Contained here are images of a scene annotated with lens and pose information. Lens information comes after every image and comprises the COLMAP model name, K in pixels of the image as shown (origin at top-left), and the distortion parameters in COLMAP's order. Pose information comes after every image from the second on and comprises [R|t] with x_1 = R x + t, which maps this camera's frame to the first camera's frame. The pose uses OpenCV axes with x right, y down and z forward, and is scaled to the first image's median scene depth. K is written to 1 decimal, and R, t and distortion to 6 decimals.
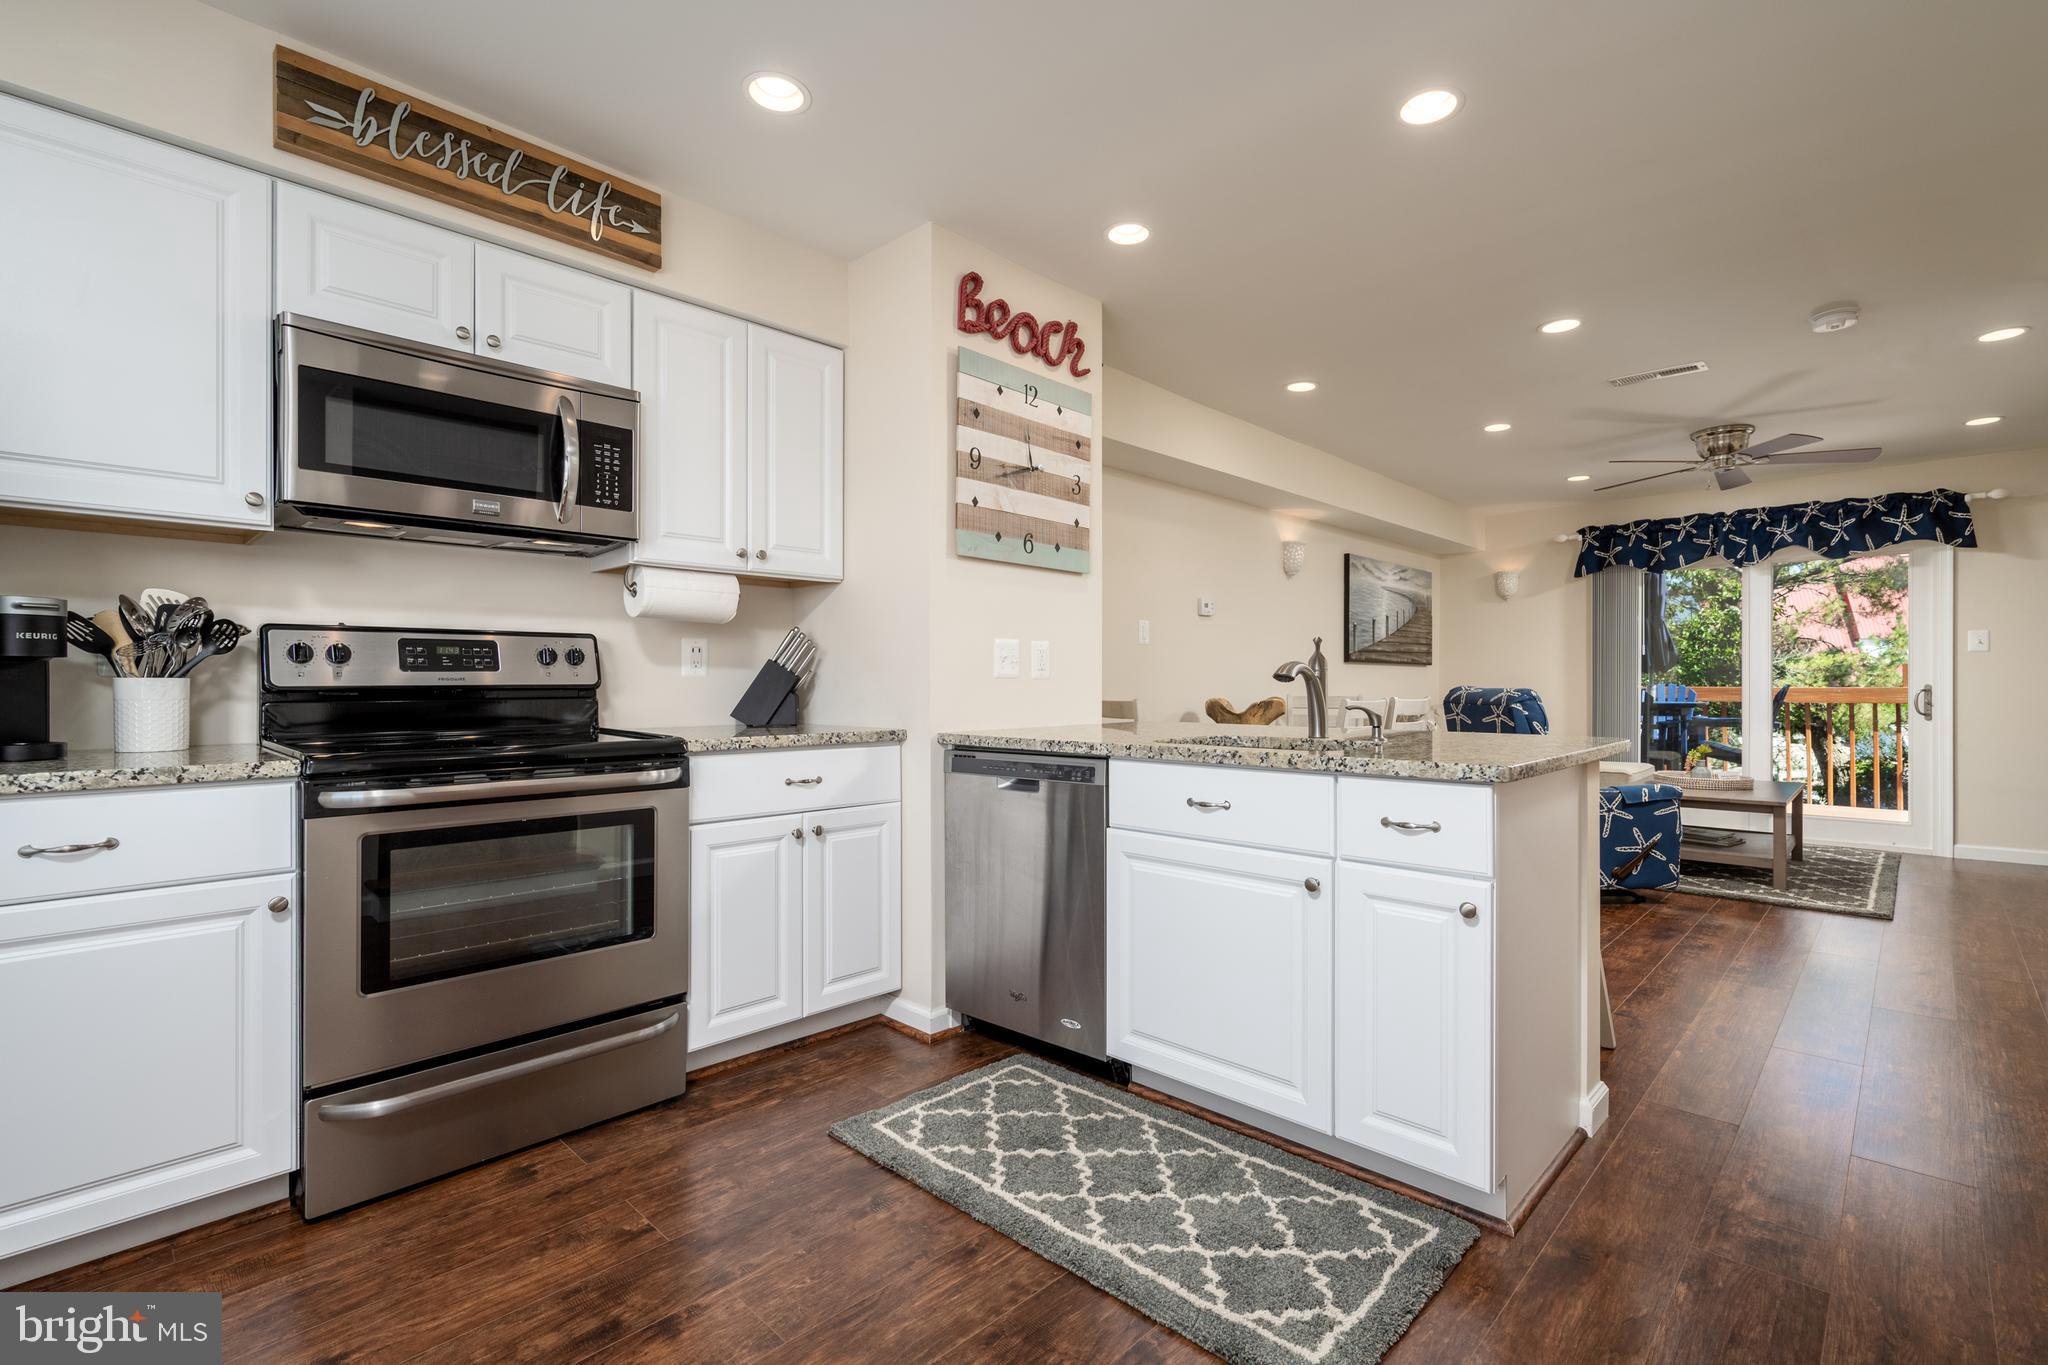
lens RADIAL K [[923.3, 0, 1030.0], [0, 923.3, 683.2], [0, 0, 1]] dist [-0.003206, 0.001029]
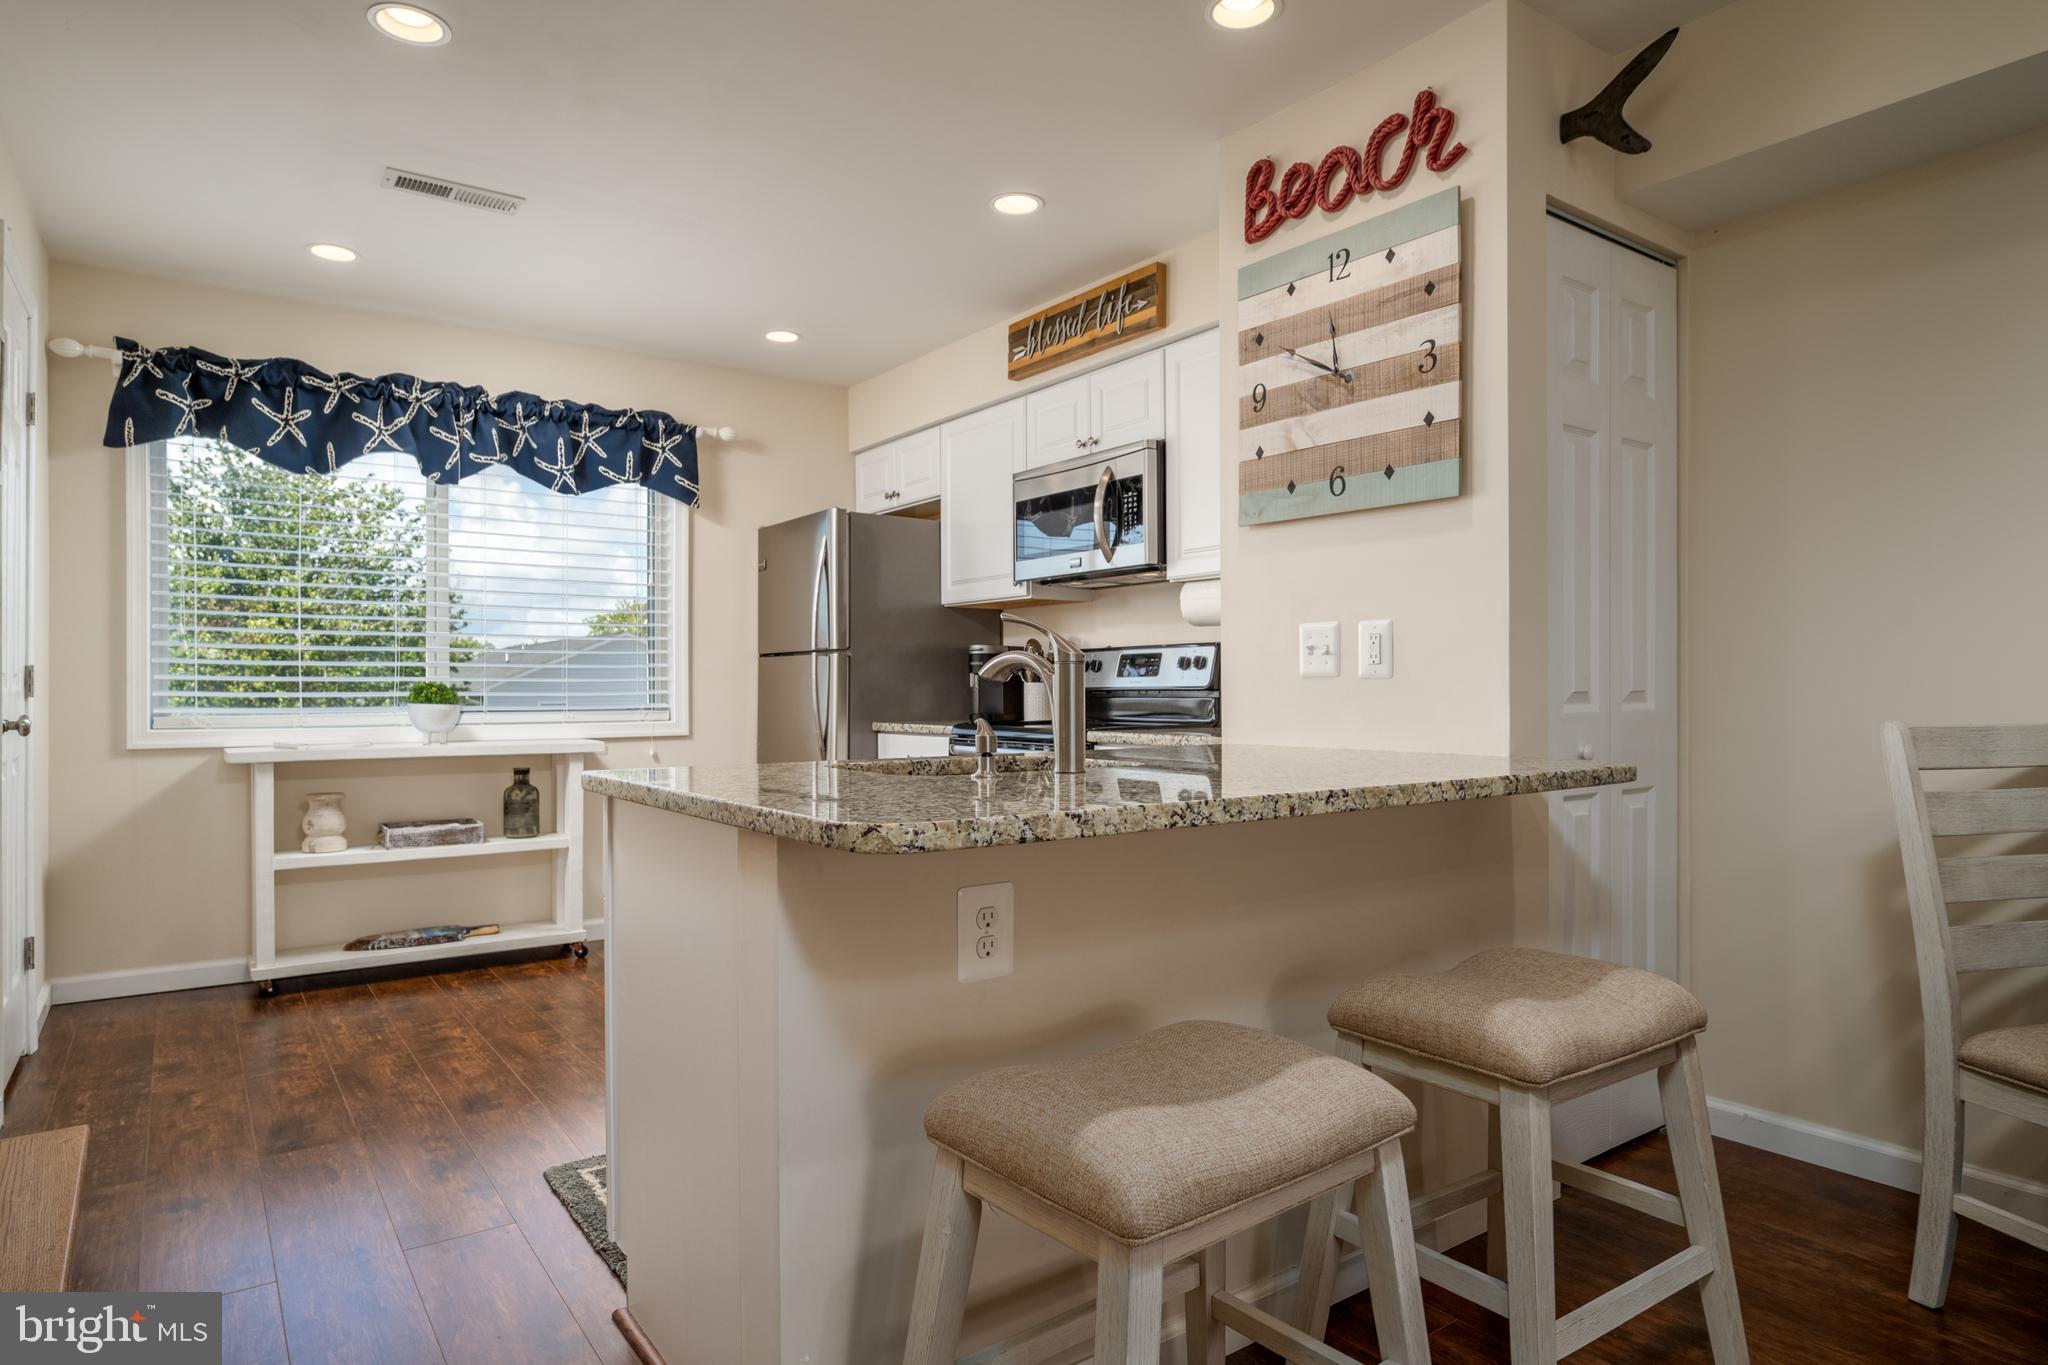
lens RADIAL K [[1168.3, 0, 1086.4], [0, 1168.3, 688.8], [0, 0, 1]] dist [0.000325, -0.001666]
pose [[-0.145616, 0.003414, -0.989335, 0.500265], [0.002270, 0.999993, 0.003117, 0.000046], [0.989339, -0.001792, -0.145623, 0.529484]]
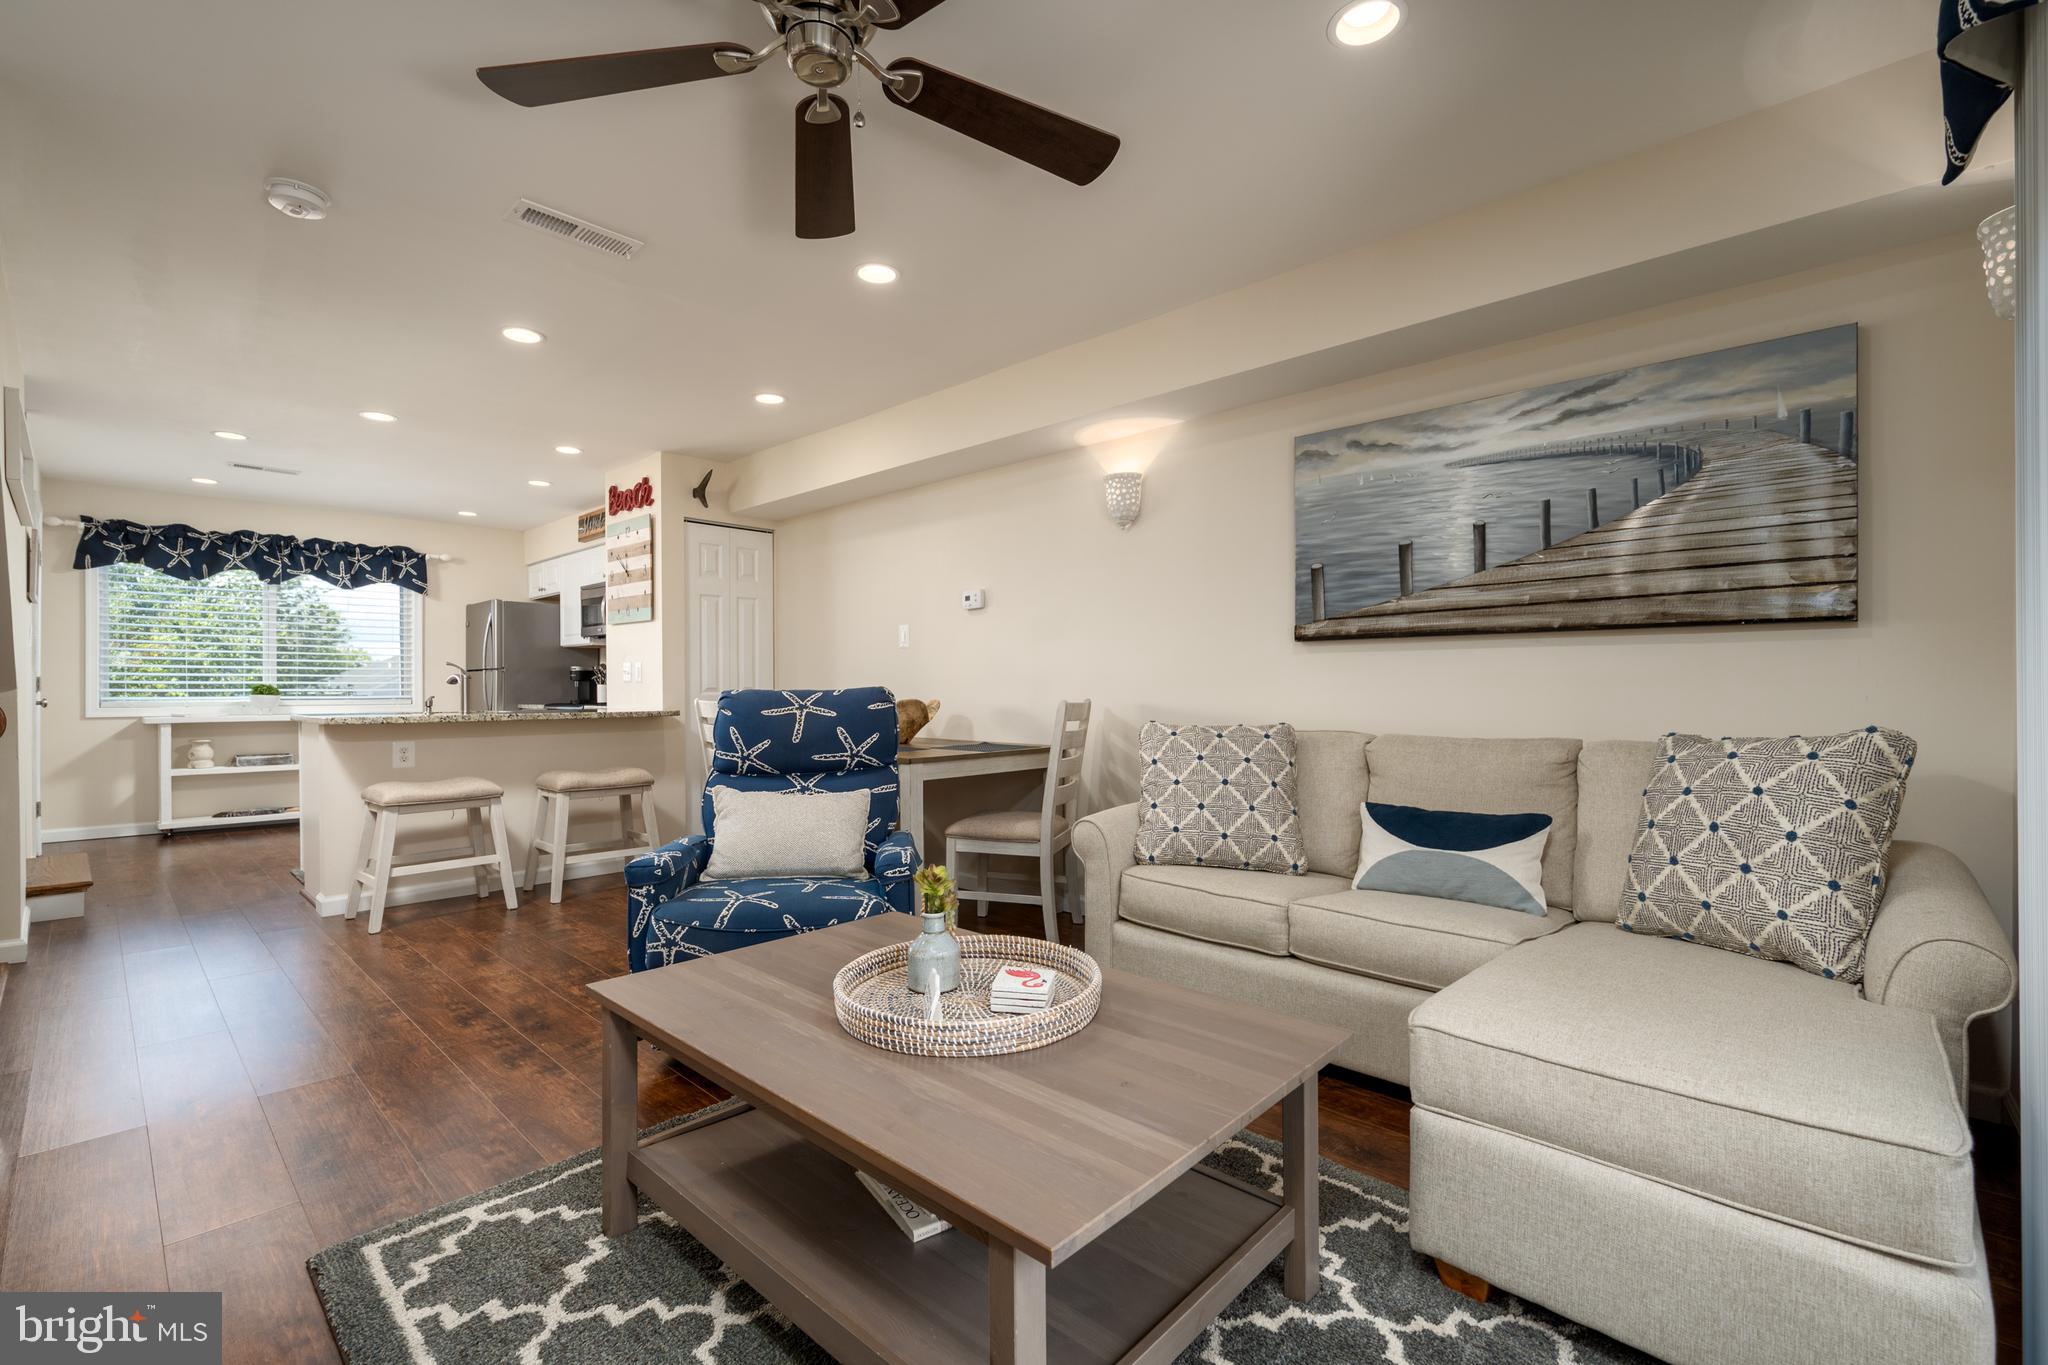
lens RADIAL K [[830.8, 0, 1025.2], [0, 830.8, 690.8], [0, 0, 1]] dist [0.000424, 0.000376]
pose [[0.040913, 0.003609, -0.999156, 0.971569], [0.001682, 0.999992, 0.003680, 0.003900], [0.999161, -0.001832, 0.040907, 0.979903]]
